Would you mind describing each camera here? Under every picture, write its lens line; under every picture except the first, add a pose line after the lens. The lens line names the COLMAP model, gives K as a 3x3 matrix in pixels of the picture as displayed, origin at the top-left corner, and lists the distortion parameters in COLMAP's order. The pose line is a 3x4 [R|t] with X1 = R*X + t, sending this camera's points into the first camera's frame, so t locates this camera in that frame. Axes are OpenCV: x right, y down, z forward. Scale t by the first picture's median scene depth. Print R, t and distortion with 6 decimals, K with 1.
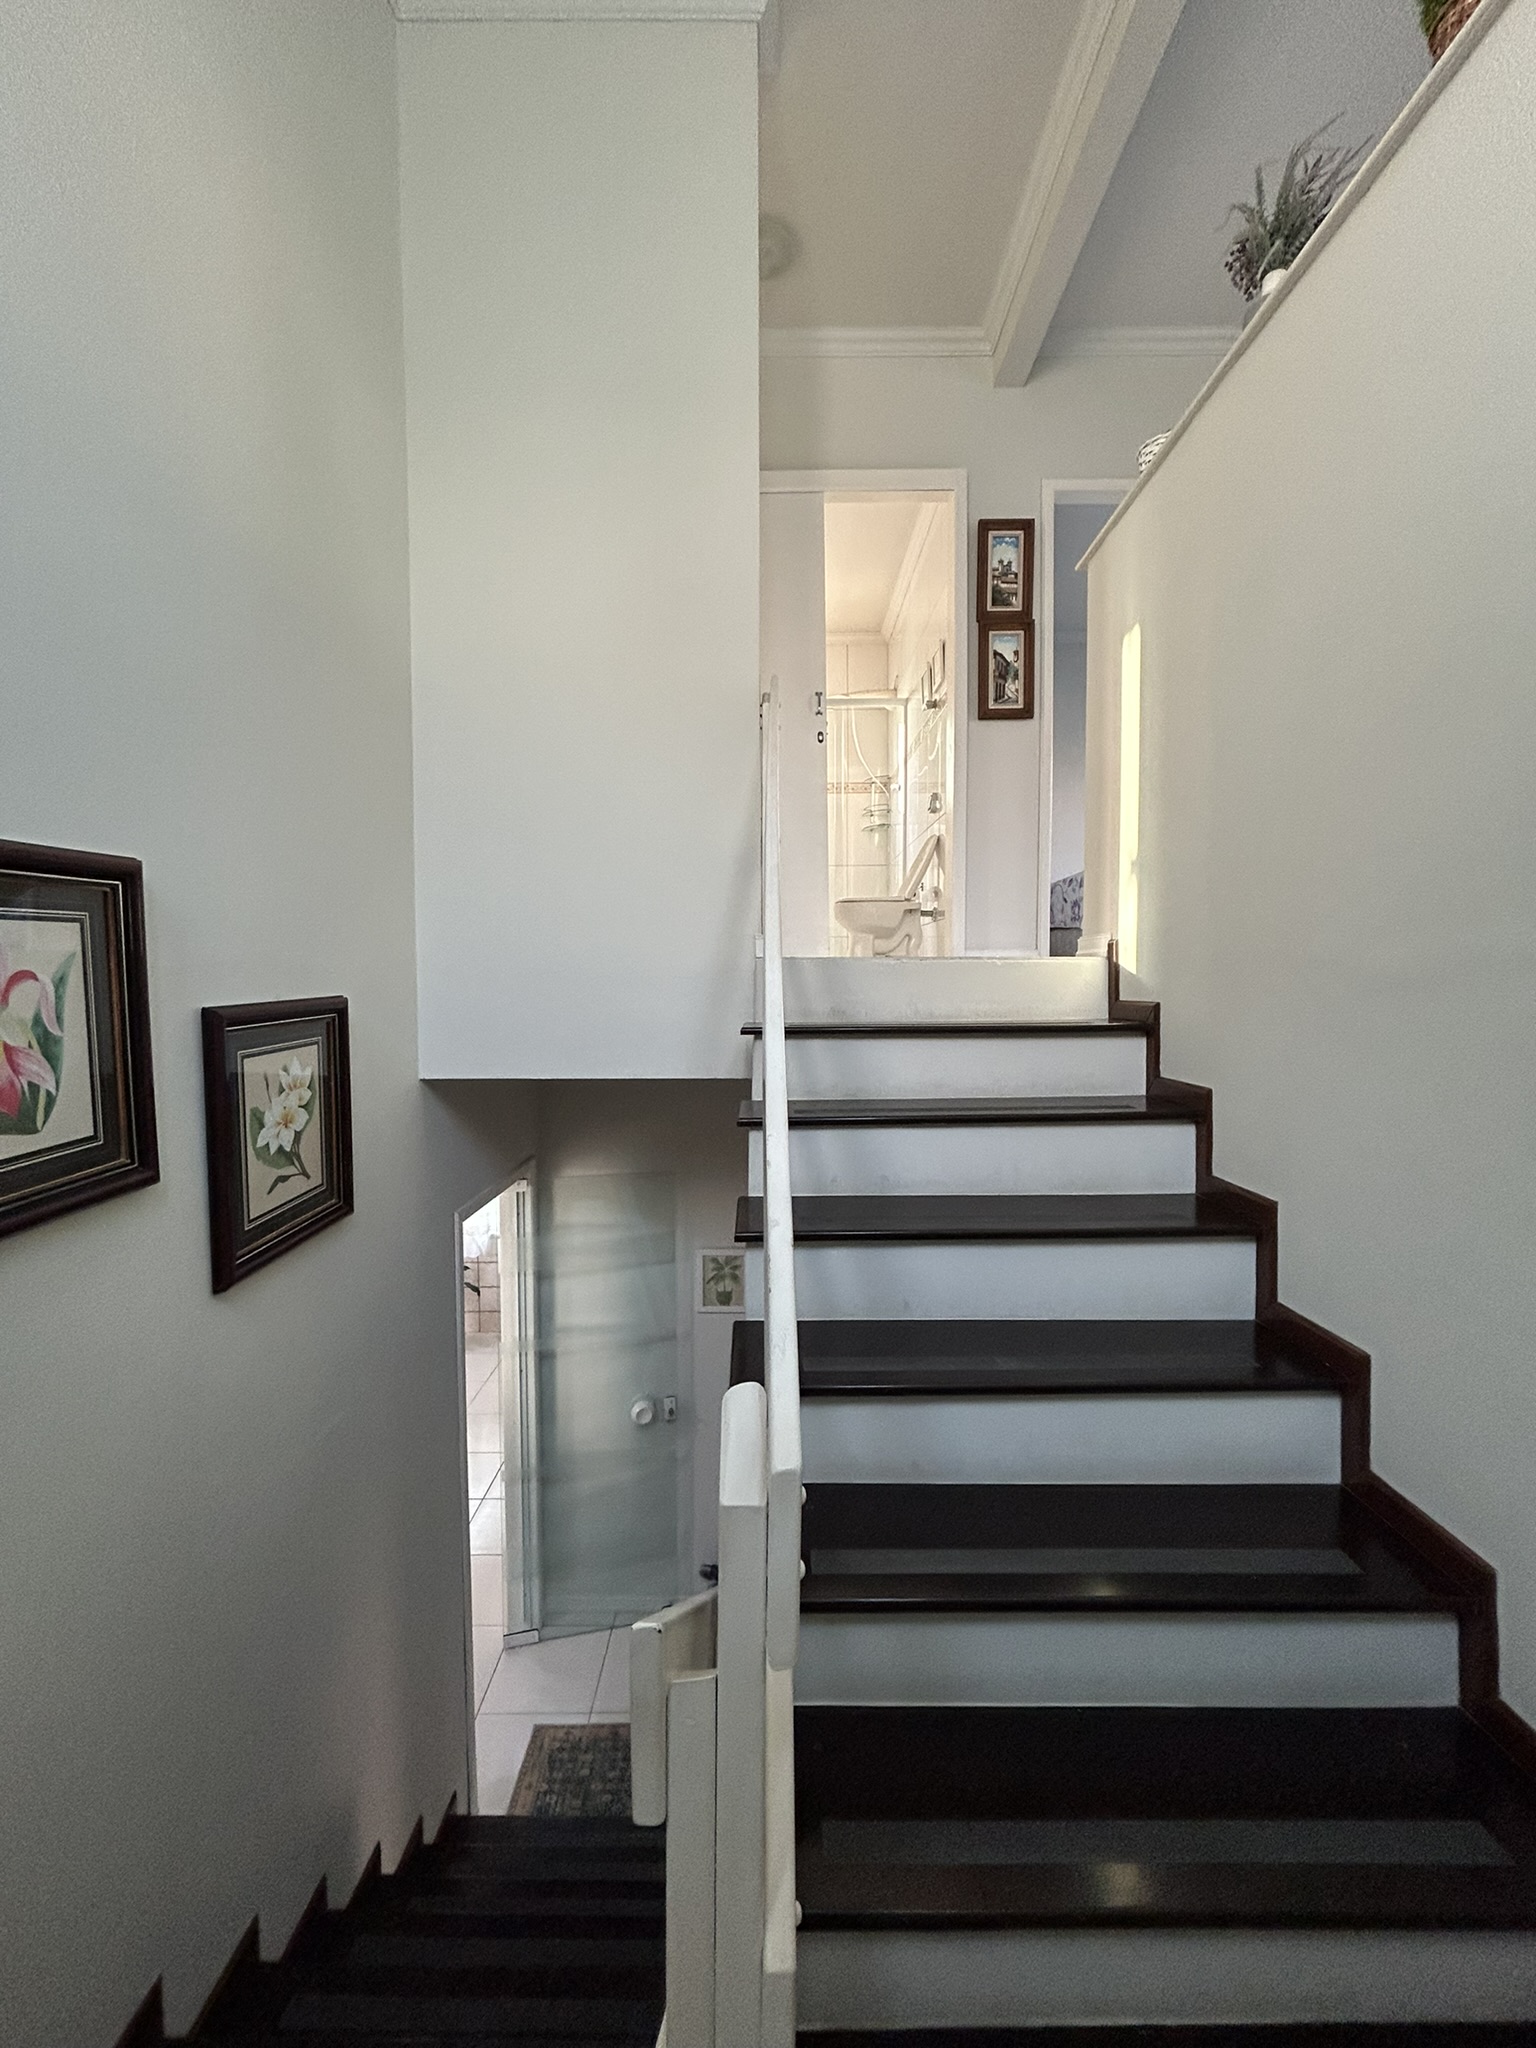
lens RADIAL K [[821.3, 0, 766.2], [0, 821.3, 1014.2], [0, 0, 1]] dist [-0.001924, -0.000233]
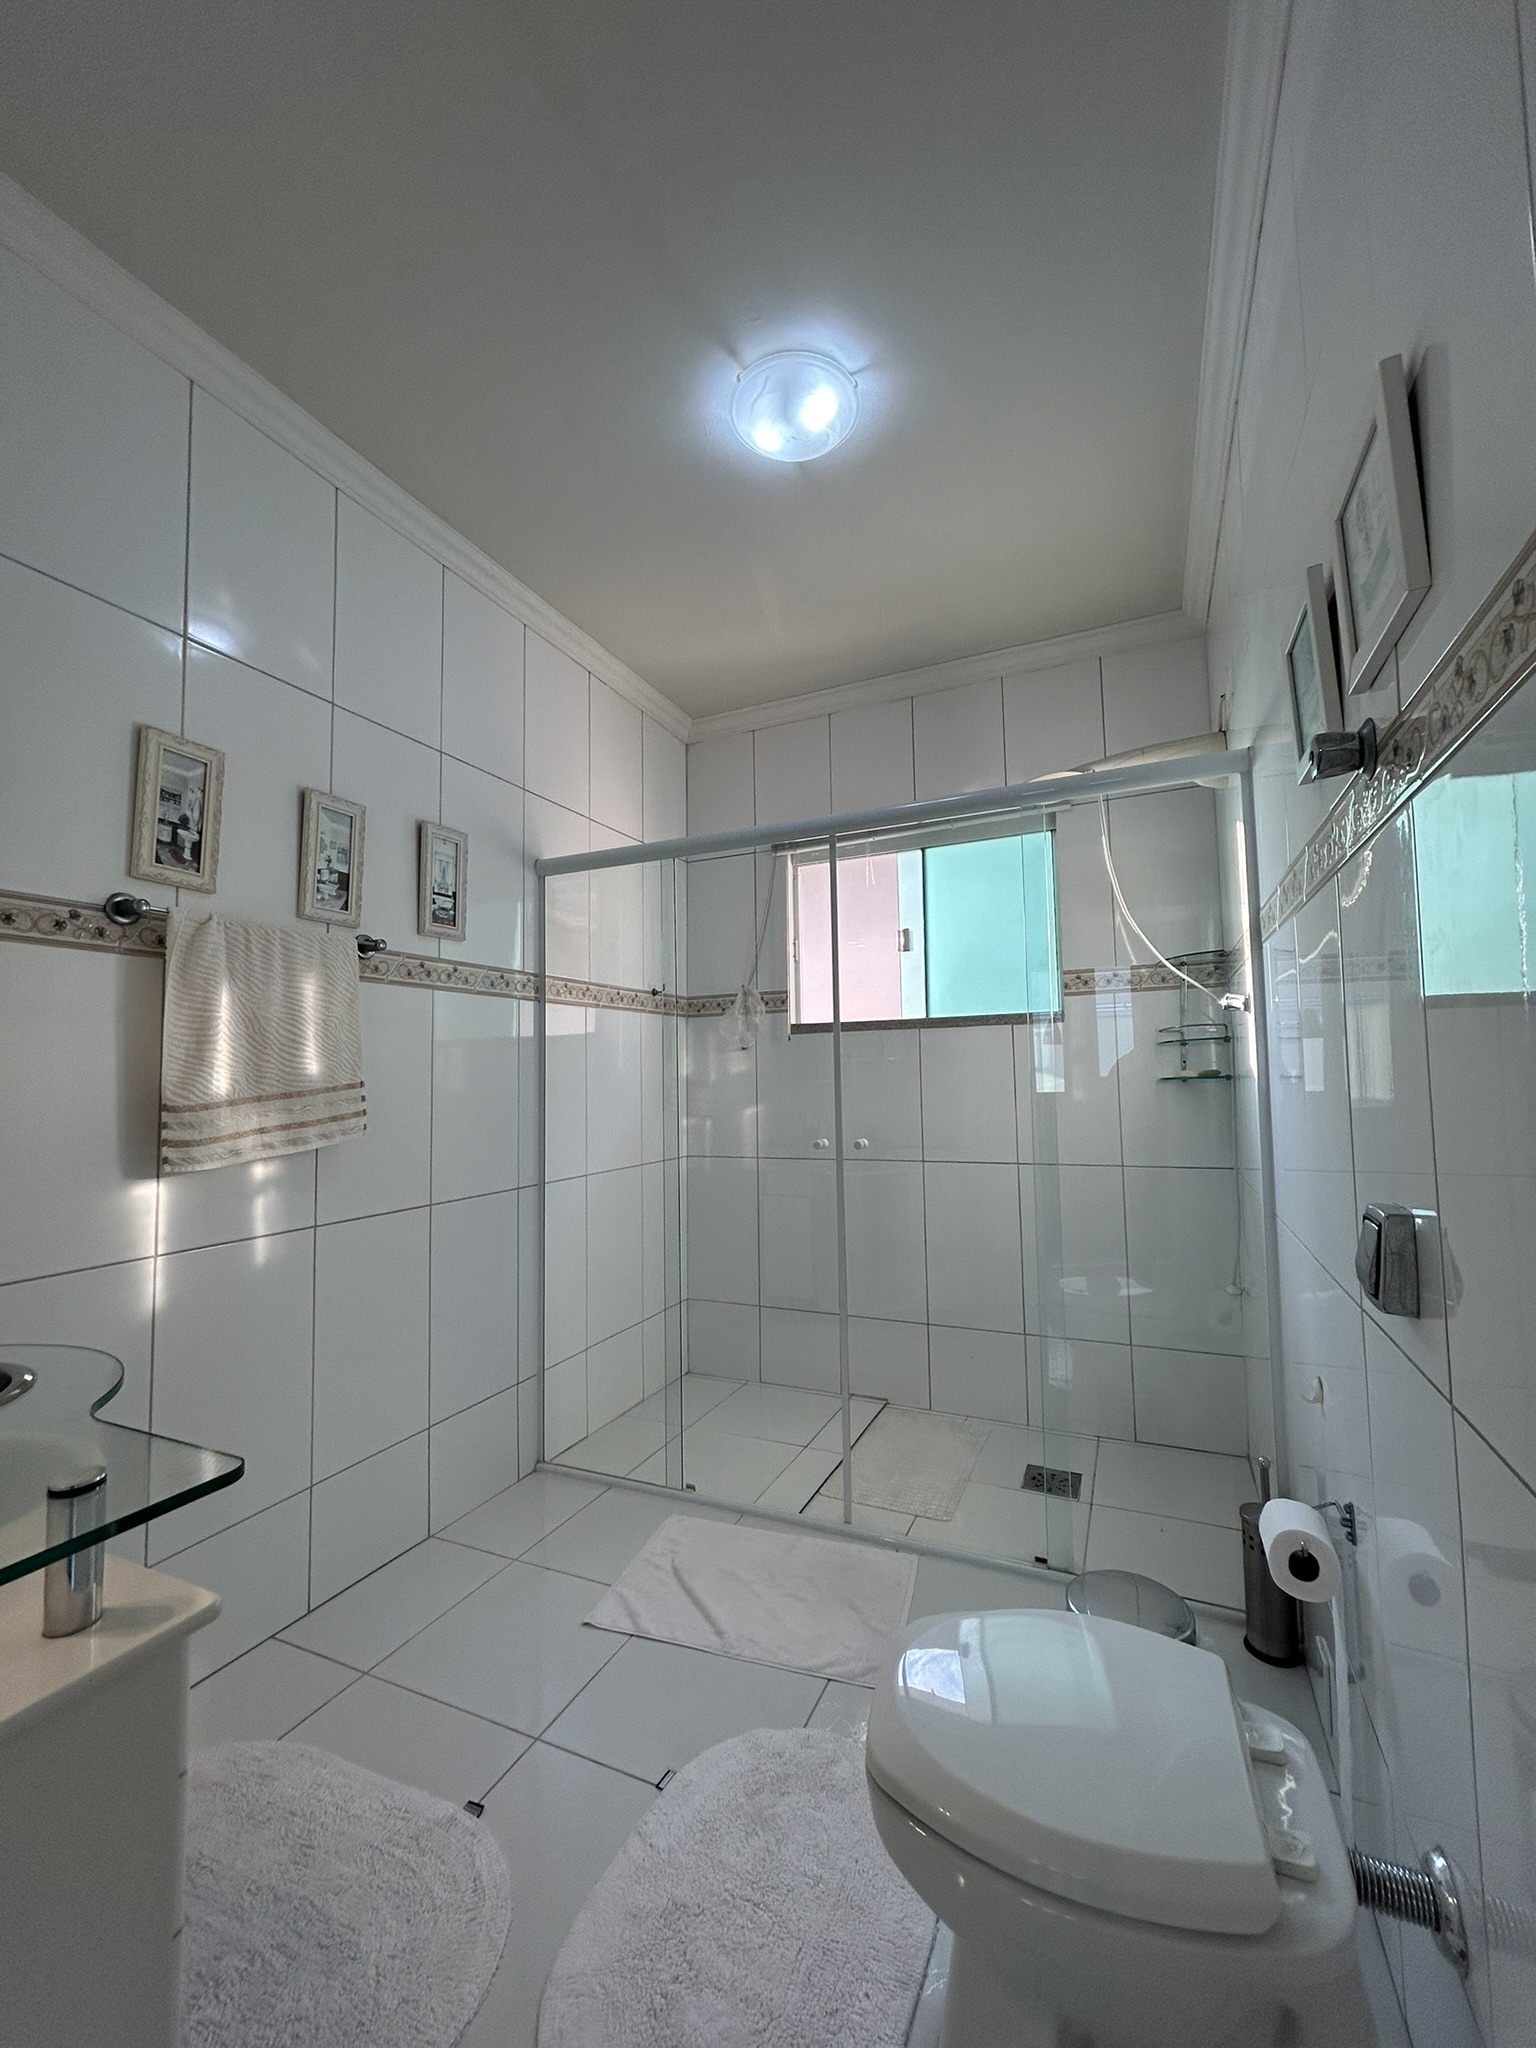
lens RADIAL K [[821.3, 0, 778.8], [0, 821.3, 1021.0], [0, 0, 1]] dist [-0.001924, -0.000233]
pose [[0.913915, -0.037402, -0.404178, 0.129786], [-0.008424, 0.993783, -0.111012, -0.244030], [0.405817, 0.104860, 0.907919, 0.650003]]
